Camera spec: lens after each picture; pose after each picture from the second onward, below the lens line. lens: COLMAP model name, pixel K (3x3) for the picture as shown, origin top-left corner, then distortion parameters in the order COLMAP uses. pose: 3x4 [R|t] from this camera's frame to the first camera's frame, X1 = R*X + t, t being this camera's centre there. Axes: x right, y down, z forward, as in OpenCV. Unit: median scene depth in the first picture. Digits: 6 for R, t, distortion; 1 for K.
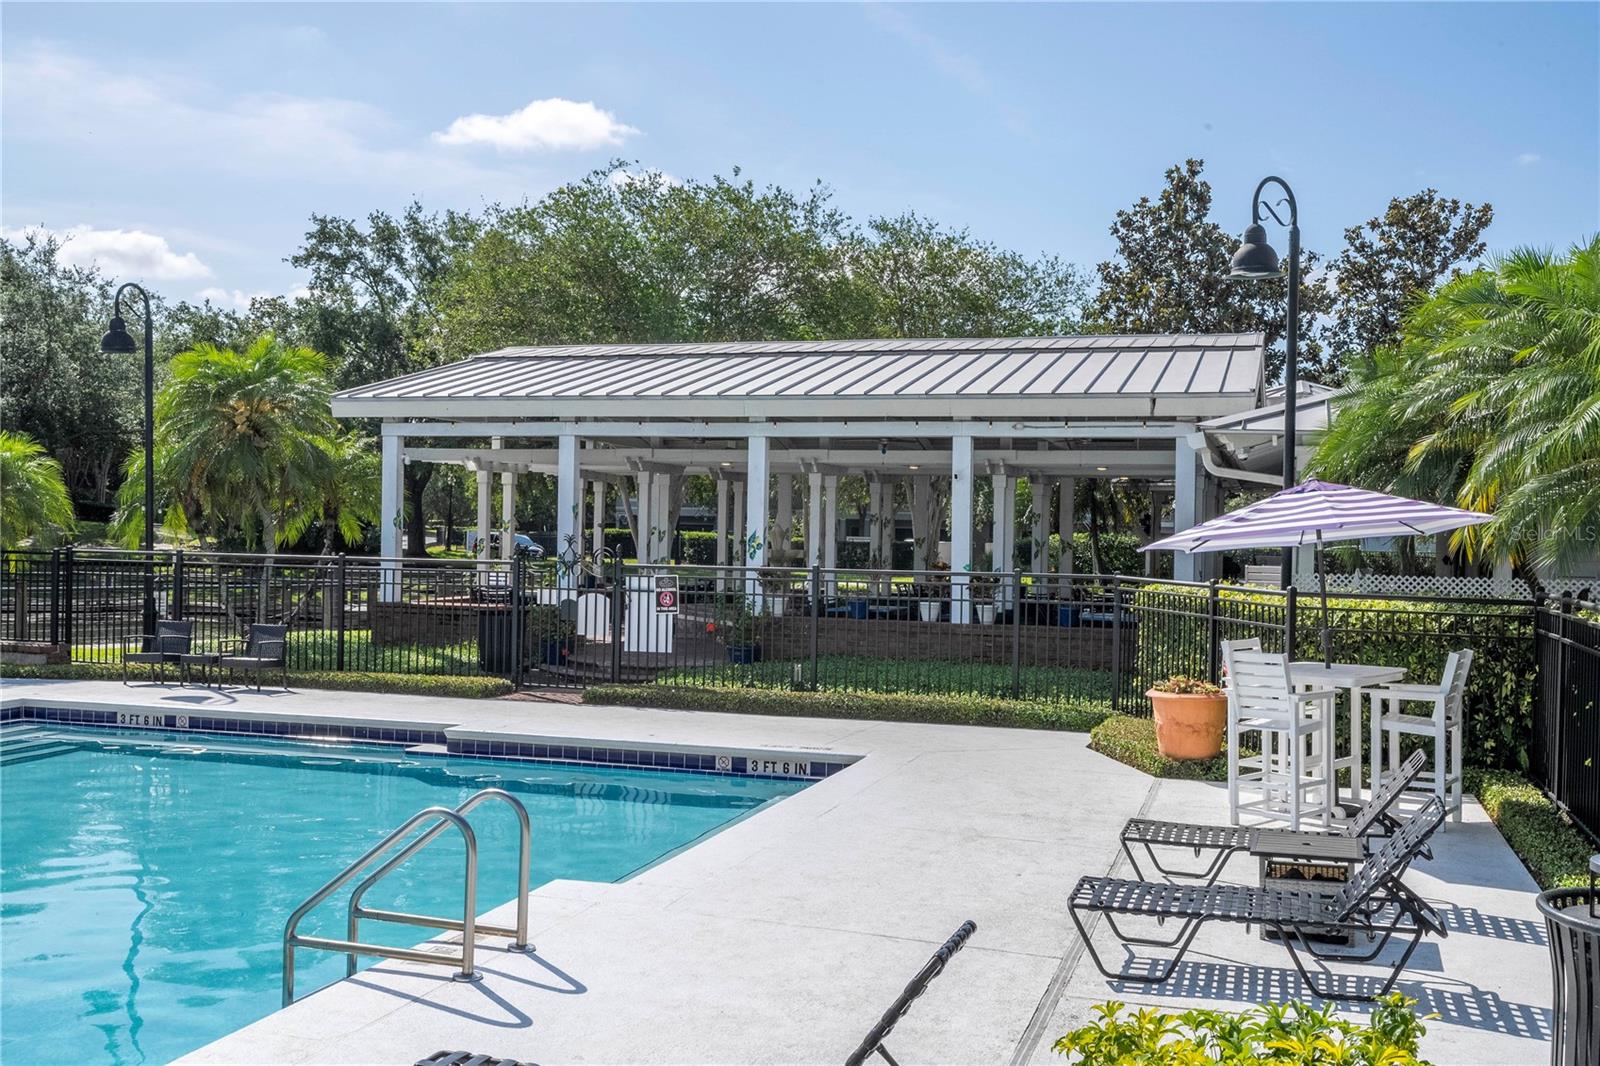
lens RADIAL K [[1594.8, 0, 800.0], [0, 1594.8, 533.0], [0, 0, 1]] dist [0.010709, 0.004719]
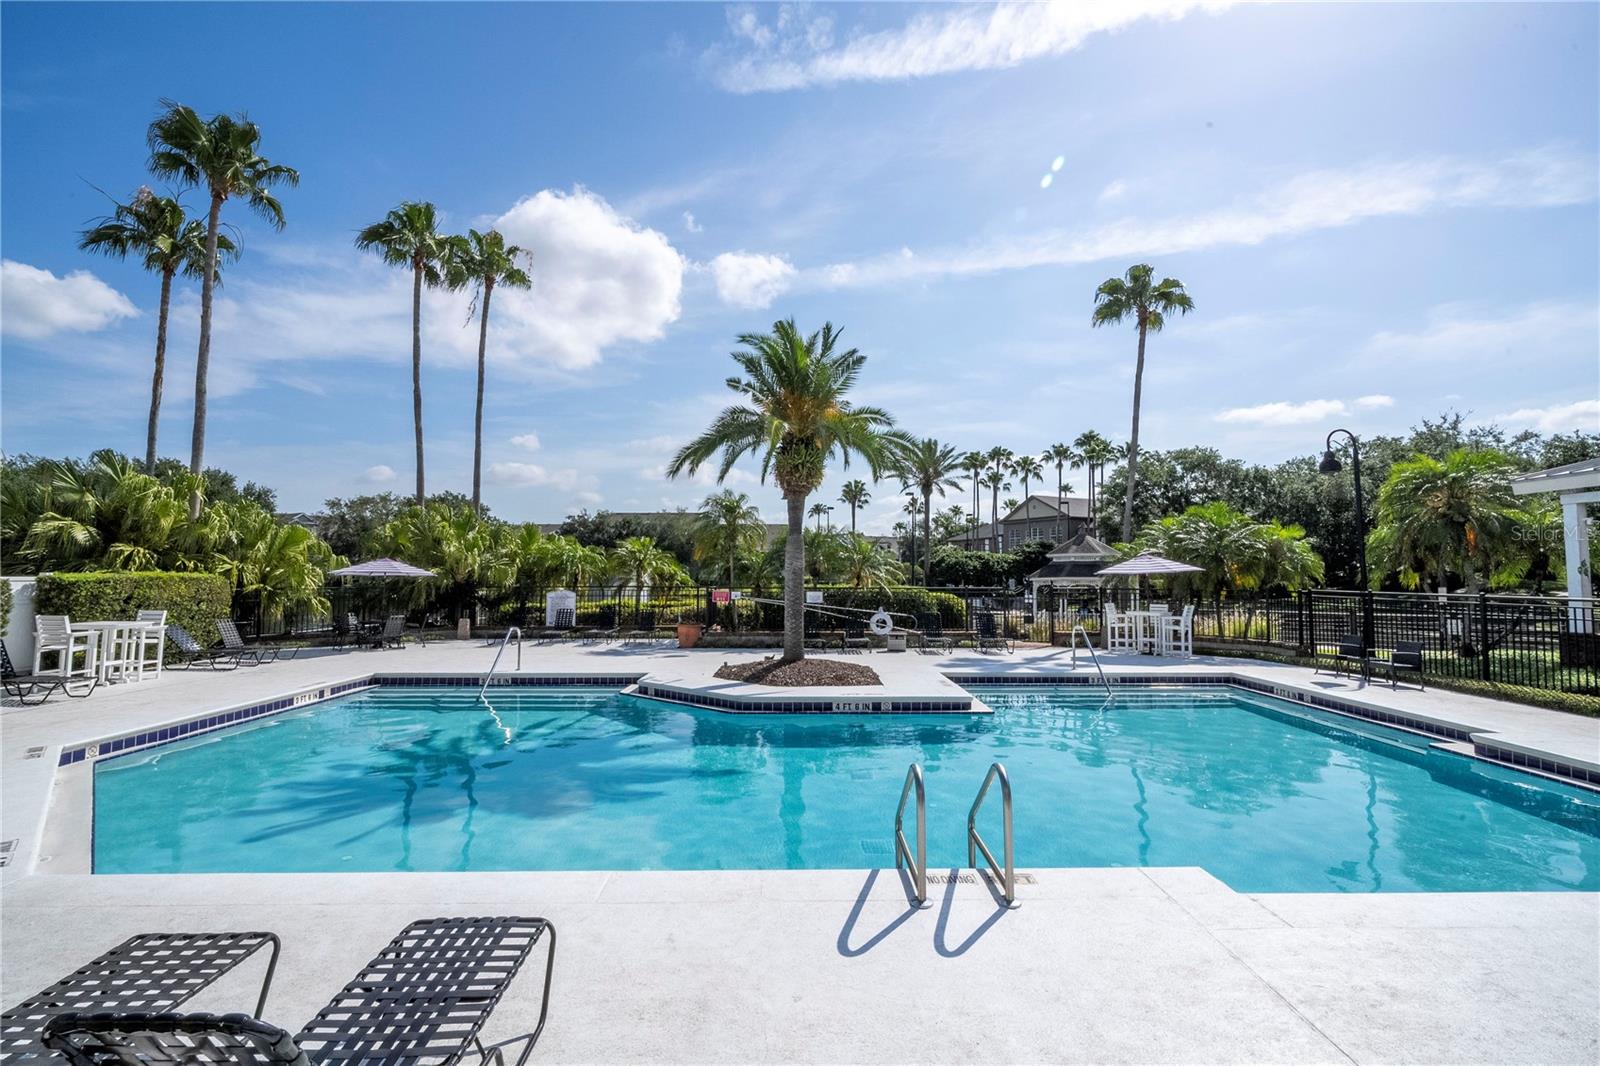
lens RADIAL K [[711.5, 0, 800.0], [0, 711.5, 533.0], [0, 0, 1]] dist [0.000315, 0.000202]
pose [[0.302714, -0.073501, -0.950243, 0.105565], [0.001570, 0.997059, -0.076622, 0.006252], [0.953080, 0.021703, 0.301940, 0.227745]]
